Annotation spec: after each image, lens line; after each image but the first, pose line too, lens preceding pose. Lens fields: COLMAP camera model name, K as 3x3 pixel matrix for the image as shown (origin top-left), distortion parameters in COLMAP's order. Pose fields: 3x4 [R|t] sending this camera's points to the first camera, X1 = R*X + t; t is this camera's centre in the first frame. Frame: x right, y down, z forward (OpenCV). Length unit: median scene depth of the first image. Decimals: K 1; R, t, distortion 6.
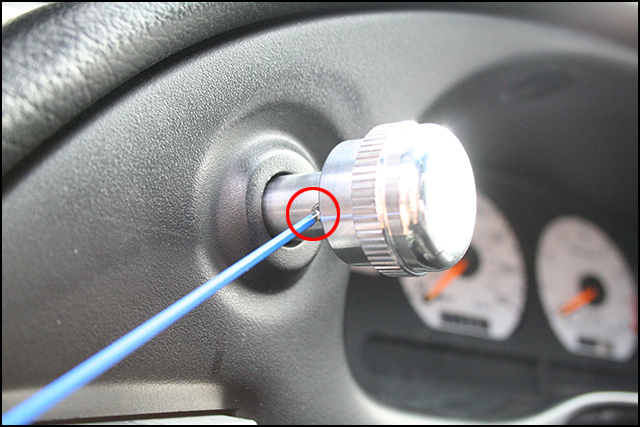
lens RADIAL K [[809.5, 0, 320.0], [0, 809.5, 213.5], [0, 0, 1]] dist [-0.007386, -0.011328]
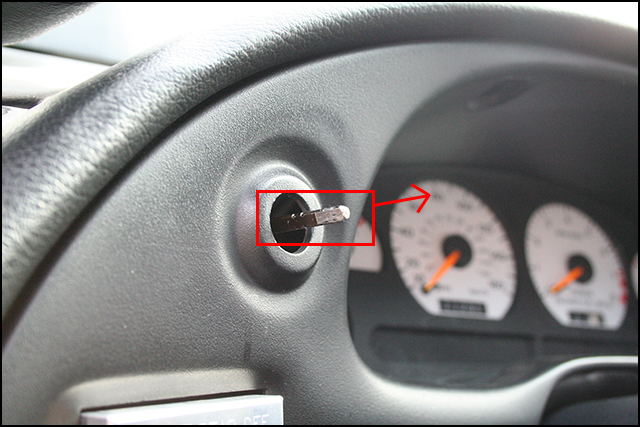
lens RADIAL K [[809.5, 0, 320.0], [0, 809.5, 213.5], [0, 0, 1]] dist [-0.007386, -0.011328]
pose [[0.995351, -0.095942, -0.008460, 0.017699], [0.095857, 0.995346, -0.009896, -0.004323], [0.009370, 0.009039, 0.999915, -0.276596]]
